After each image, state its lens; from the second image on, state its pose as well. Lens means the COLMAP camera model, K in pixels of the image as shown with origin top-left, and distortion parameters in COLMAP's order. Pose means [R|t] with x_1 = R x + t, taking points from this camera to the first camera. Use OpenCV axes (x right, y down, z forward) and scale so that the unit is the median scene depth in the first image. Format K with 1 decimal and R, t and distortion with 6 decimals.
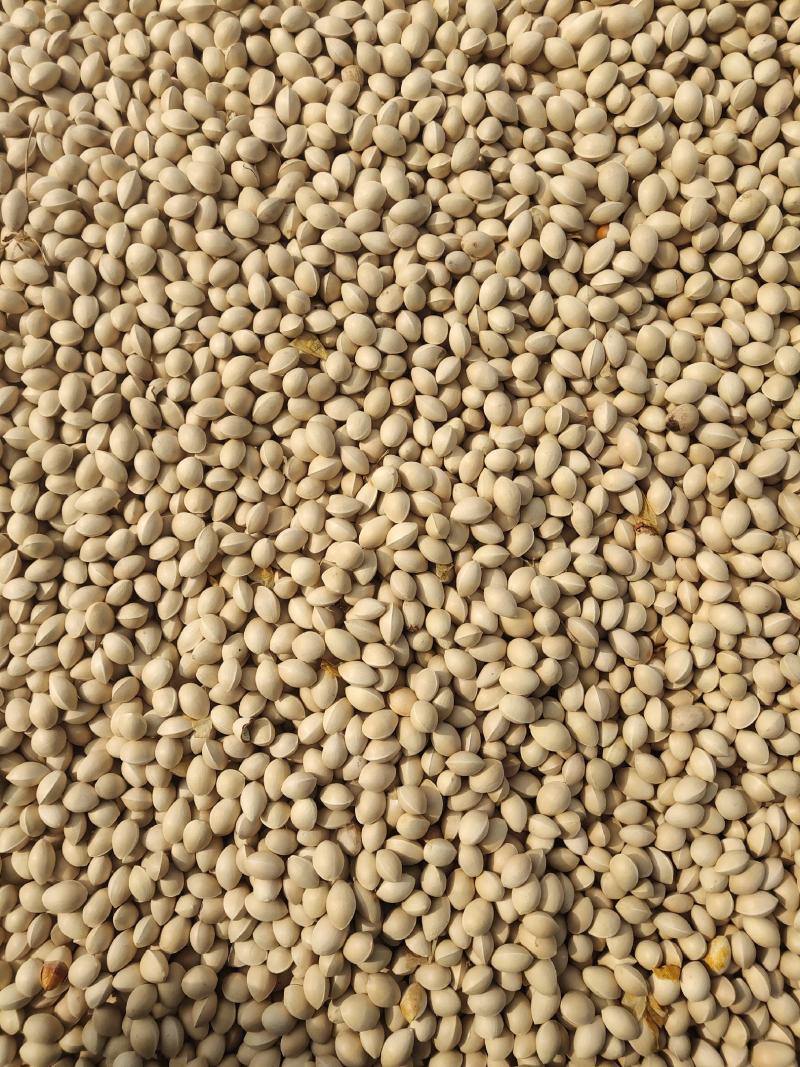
lens RADIAL K [[807.0, 0, 359.5], [0, 807.0, 535.6], [0, 0, 1]] dist [-0.009404, 0.080216]
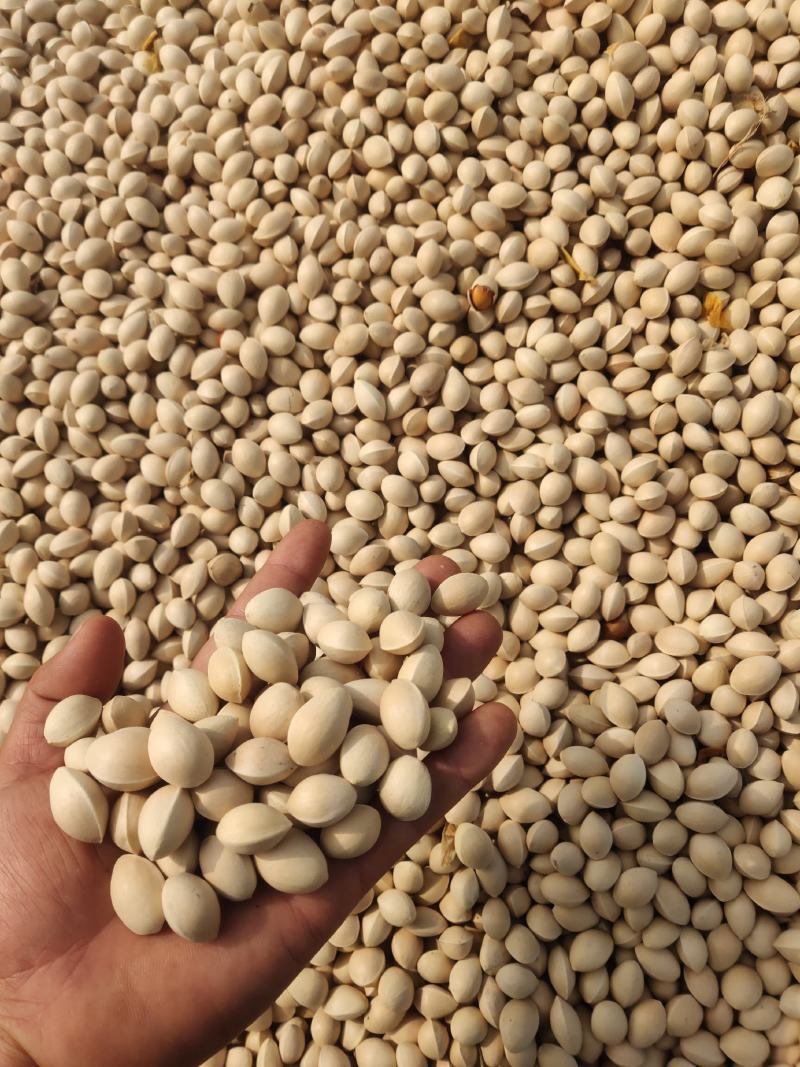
lens RADIAL K [[783.2, 0, 337.8], [0, 783.2, 521.0], [0, 0, 1]] dist [0.044898, -0.080500]
pose [[0.985344, 0.104870, -0.134537, 0.591599], [-0.123393, 0.982762, -0.137670, -0.056200], [0.117780, 0.152253, 0.981299, 0.143814]]
